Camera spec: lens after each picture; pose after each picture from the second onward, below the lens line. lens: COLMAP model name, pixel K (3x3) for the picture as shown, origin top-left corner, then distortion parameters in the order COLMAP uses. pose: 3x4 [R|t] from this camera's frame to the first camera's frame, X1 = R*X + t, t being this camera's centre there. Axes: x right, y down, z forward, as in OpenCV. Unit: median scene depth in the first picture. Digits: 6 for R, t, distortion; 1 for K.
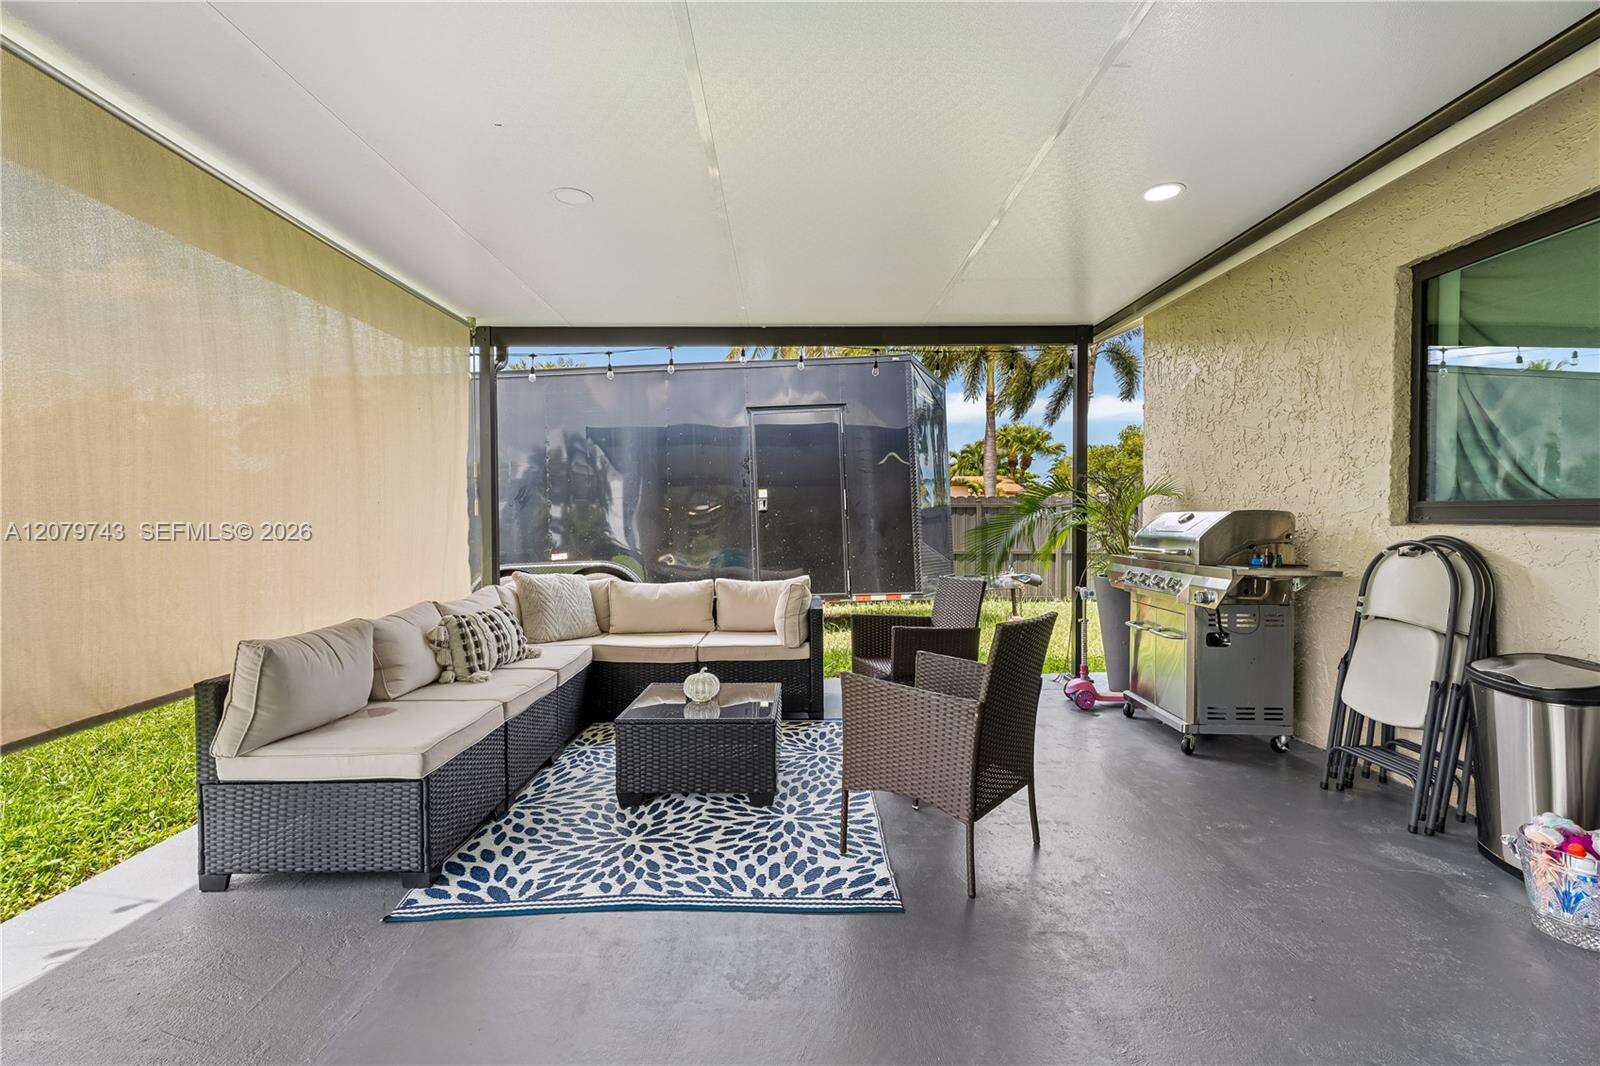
lens RADIAL K [[709.2, 0, 800.0], [0, 709.2, 533.0], [0, 0, 1]] dist [-0.001335, -0.000283]
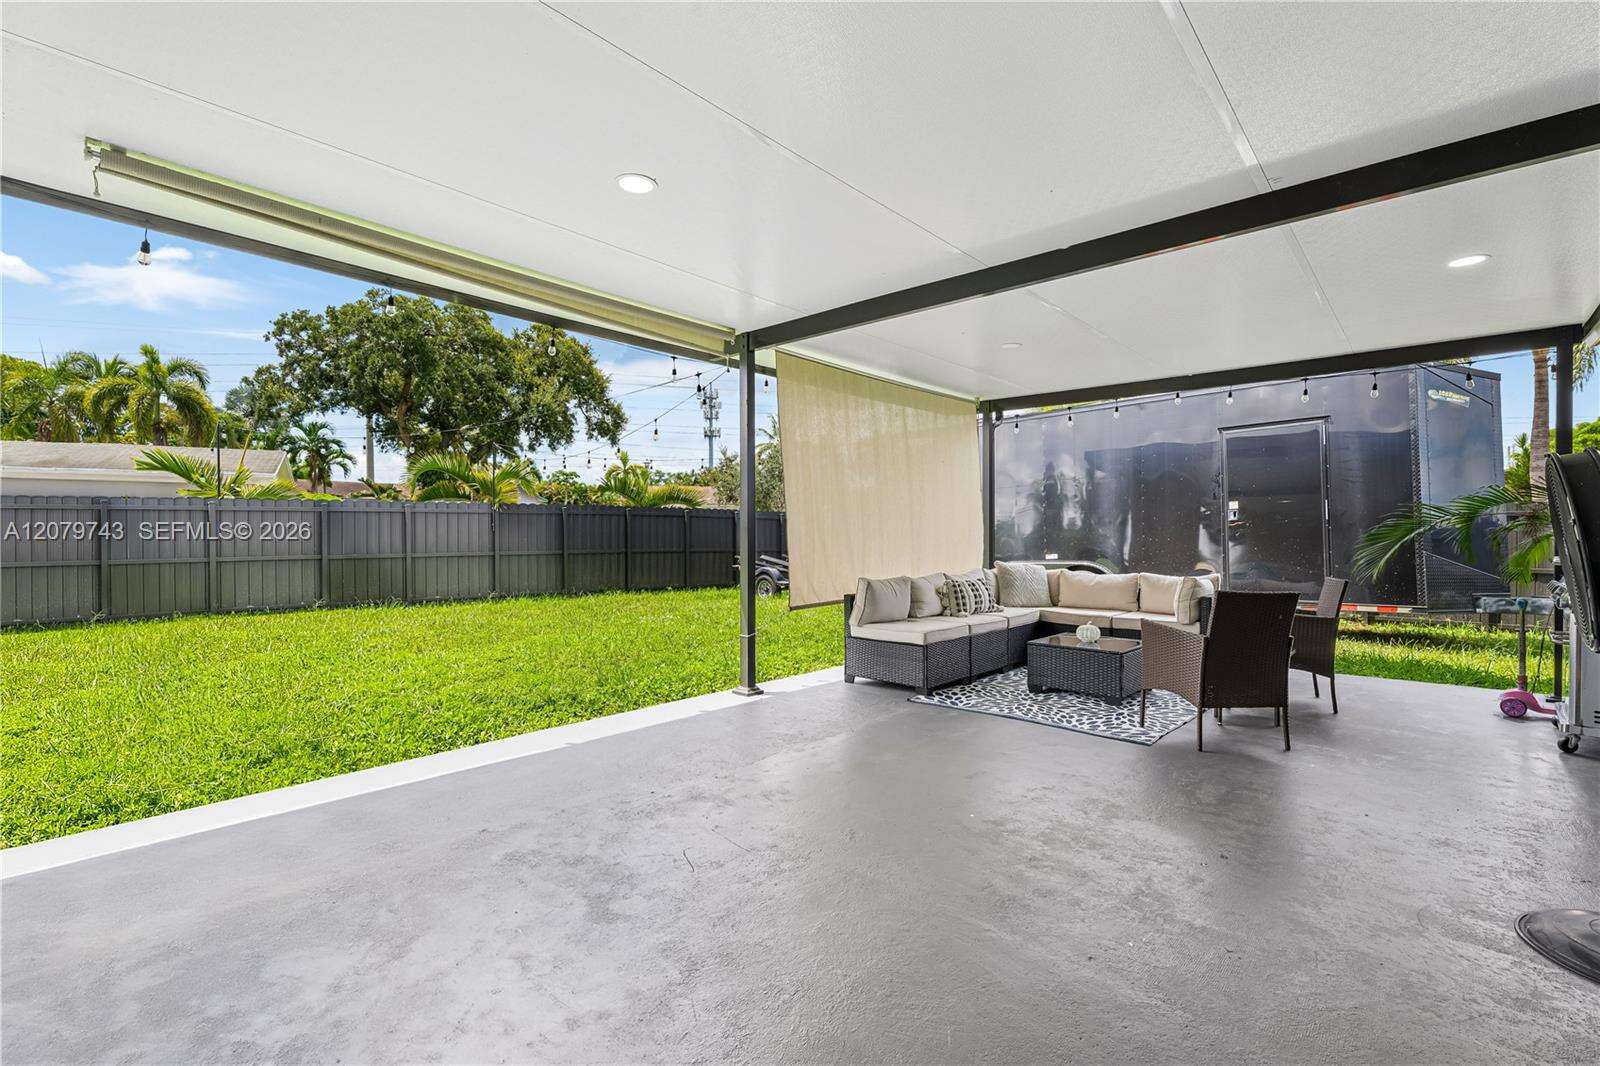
lens RADIAL K [[698.1, 0, 800.0], [0, 698.1, 533.0], [0, 0, 1]] dist [0.001159, 0.000286]
pose [[0.735990, 0.009433, -0.676927, 0.451675], [-0.017664, 0.999830, -0.005272, 0.012242], [0.676762, 0.015838, 0.736031, -0.601398]]
